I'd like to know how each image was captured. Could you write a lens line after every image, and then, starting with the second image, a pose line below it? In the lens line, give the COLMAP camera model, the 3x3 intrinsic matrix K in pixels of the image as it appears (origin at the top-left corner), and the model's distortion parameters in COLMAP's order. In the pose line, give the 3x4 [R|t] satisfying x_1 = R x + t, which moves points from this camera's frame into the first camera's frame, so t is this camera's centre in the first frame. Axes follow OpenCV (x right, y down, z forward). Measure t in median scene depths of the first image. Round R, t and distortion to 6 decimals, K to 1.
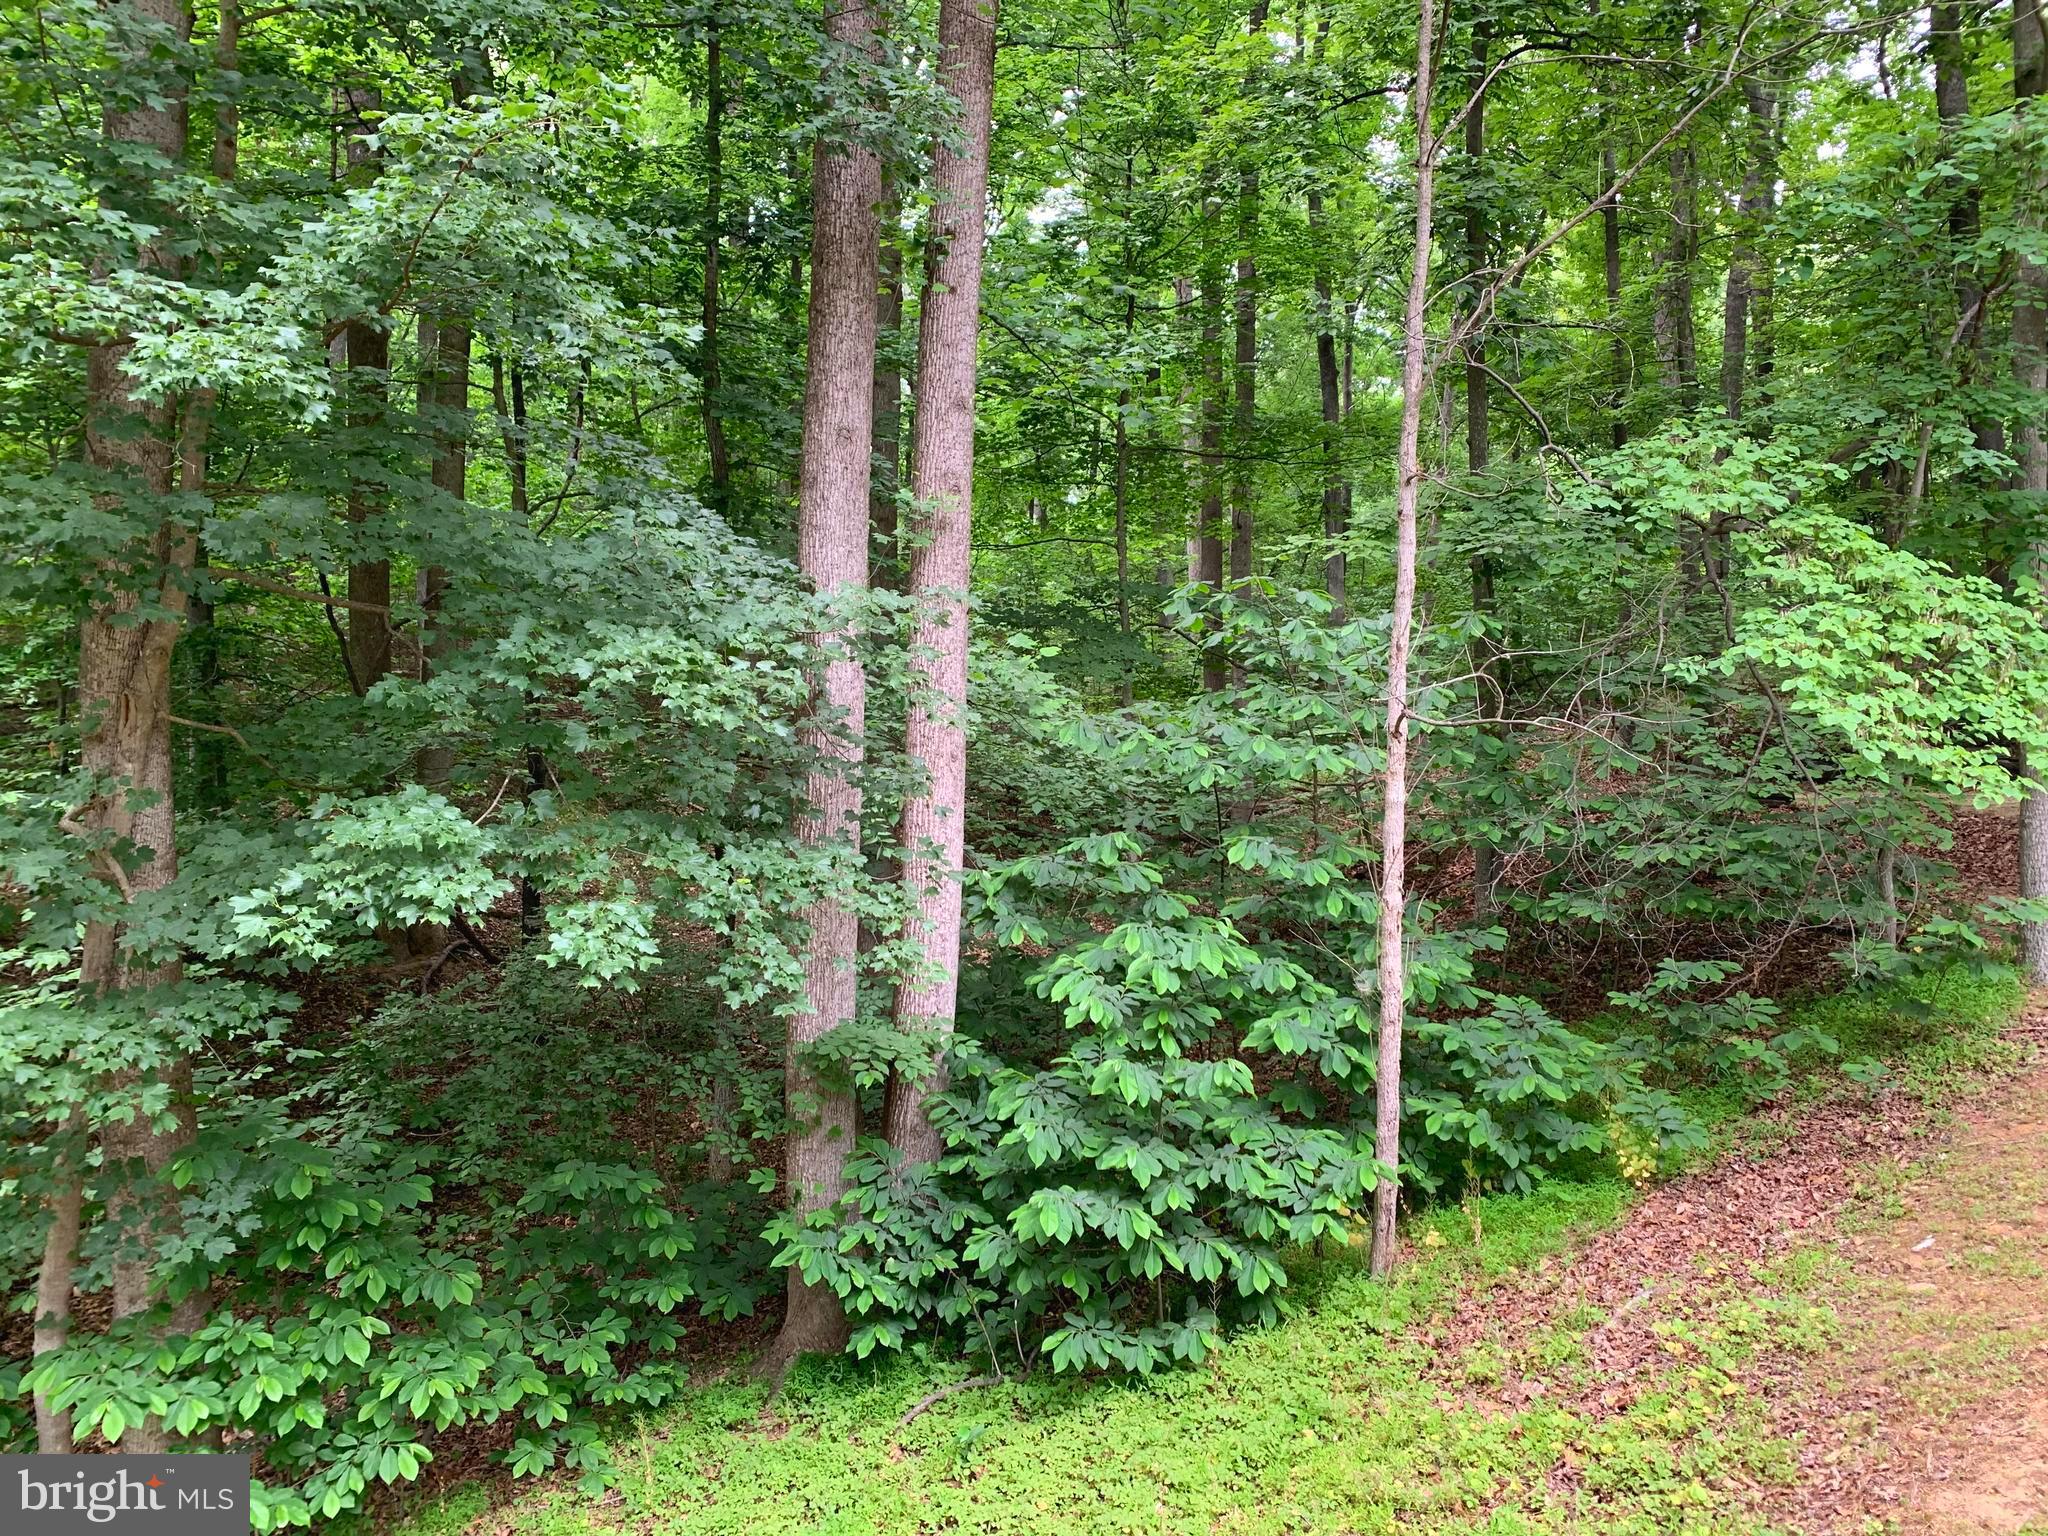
lens RADIAL K [[1540.2, 0, 1024.0], [0, 1540.2, 768.0], [0, 0, 1]] dist [0.026465, -0.004708]
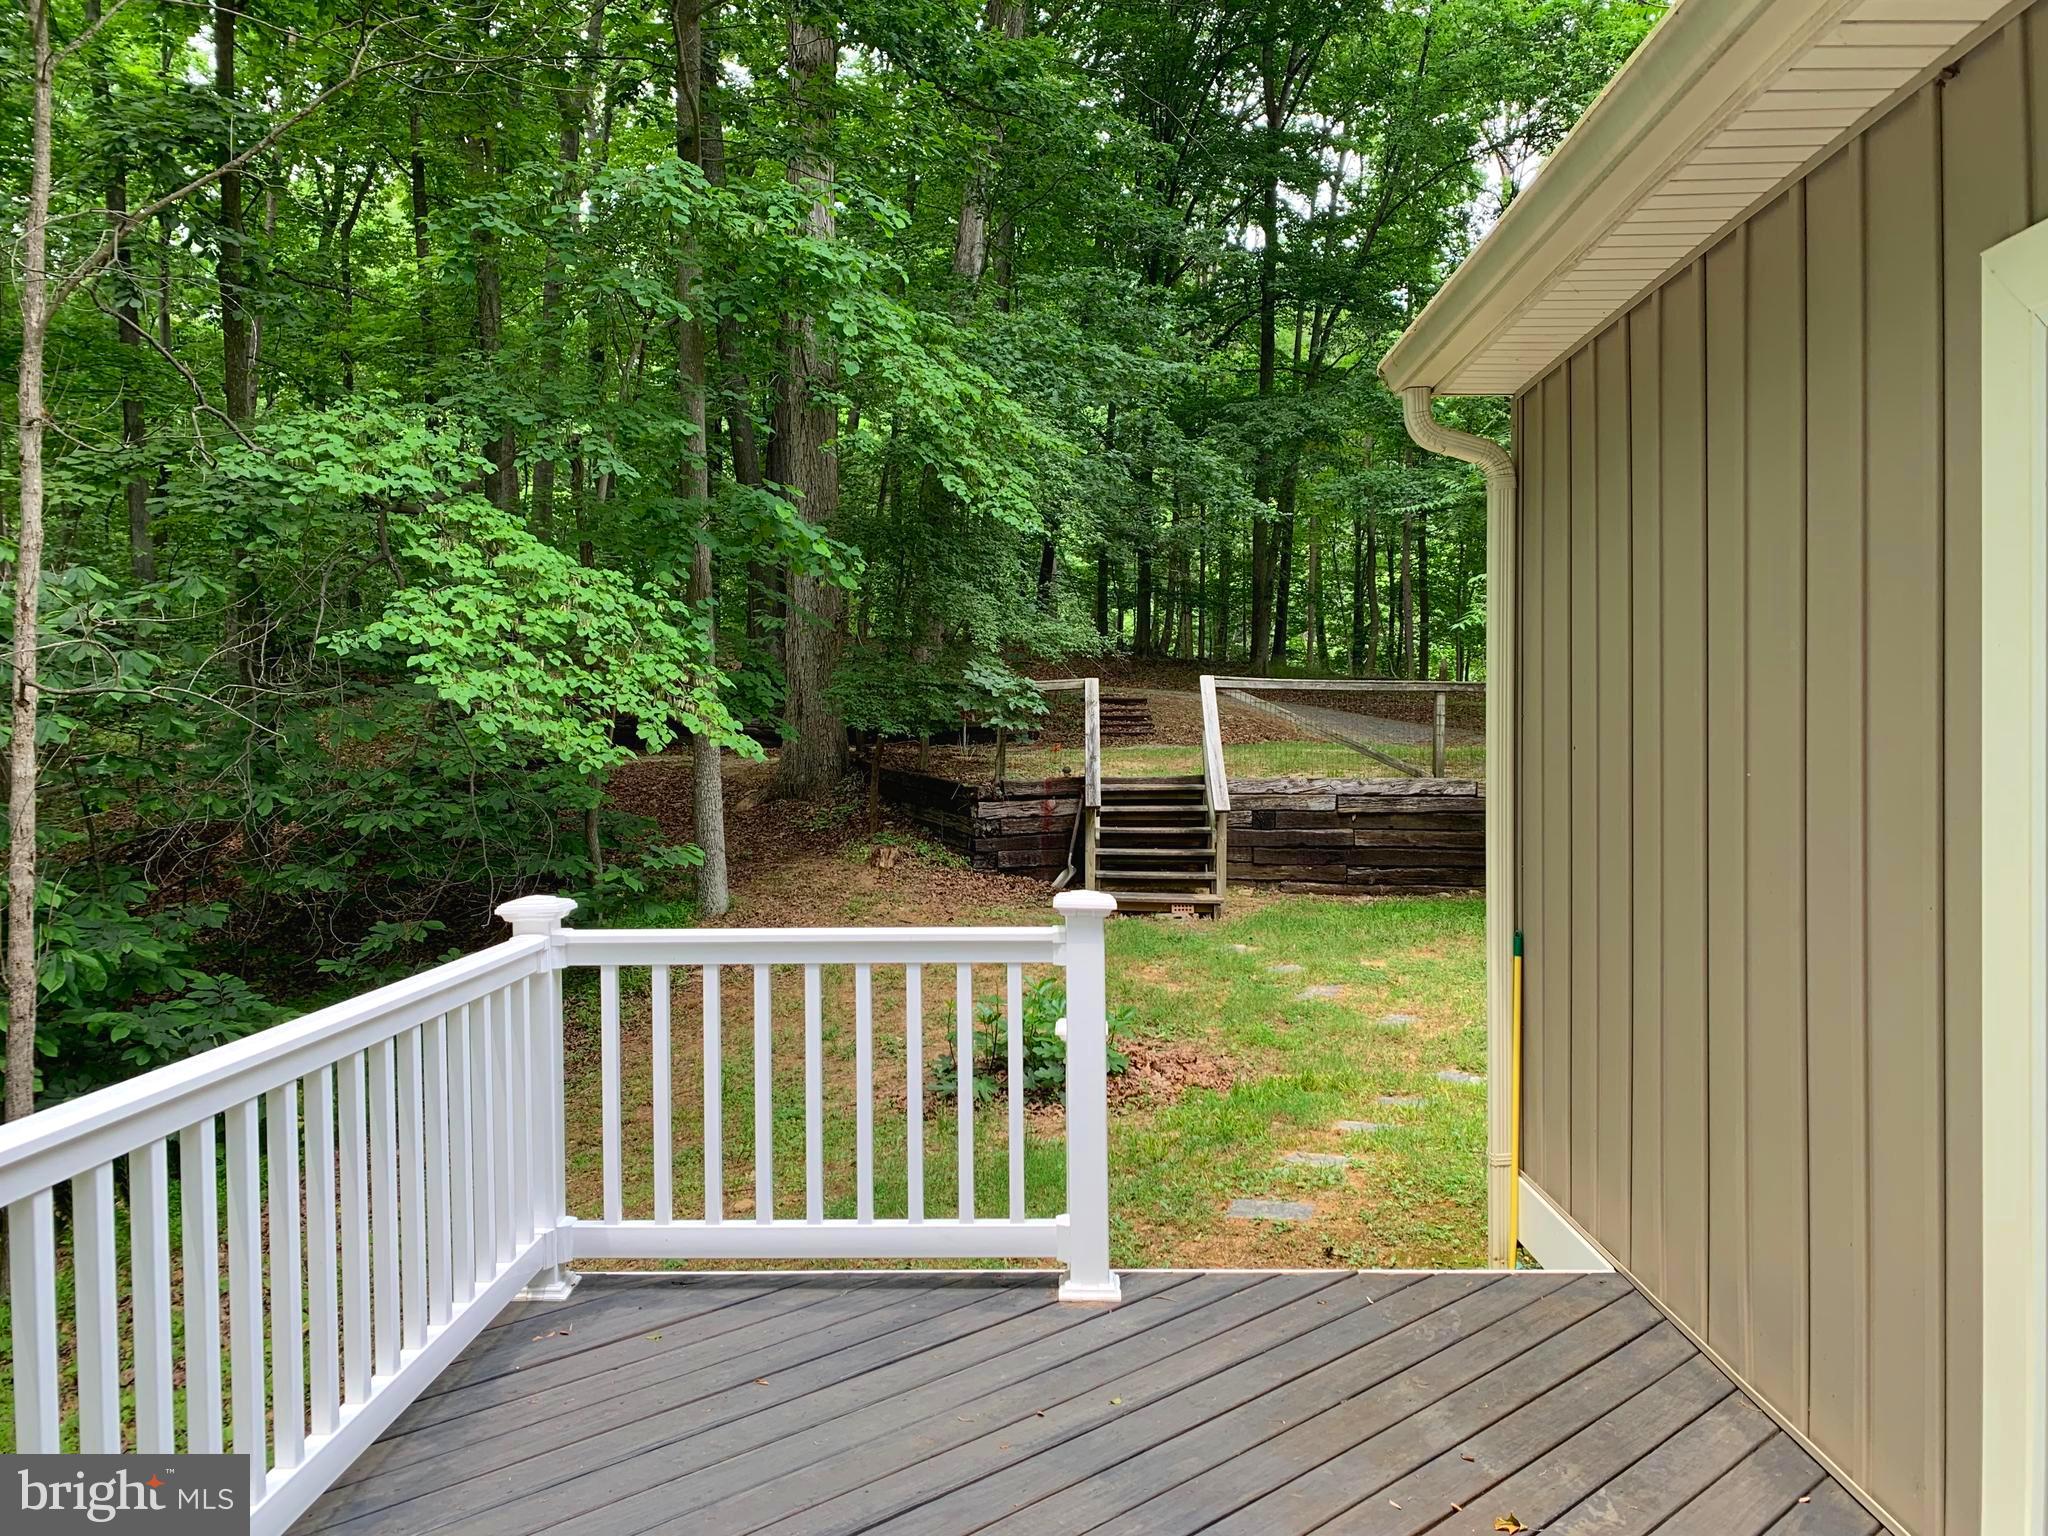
lens RADIAL K [[1554.0, 0, 1024.0], [0, 1554.0, 768.0], [0, 0, 1]] dist [0.031112, -0.026659]
pose [[0.787210, -0.015842, 0.616482, 0.146973], [0.002331, 0.999739, 0.022714, -0.002801], [-0.616681, -0.016443, 0.787041, -0.102262]]
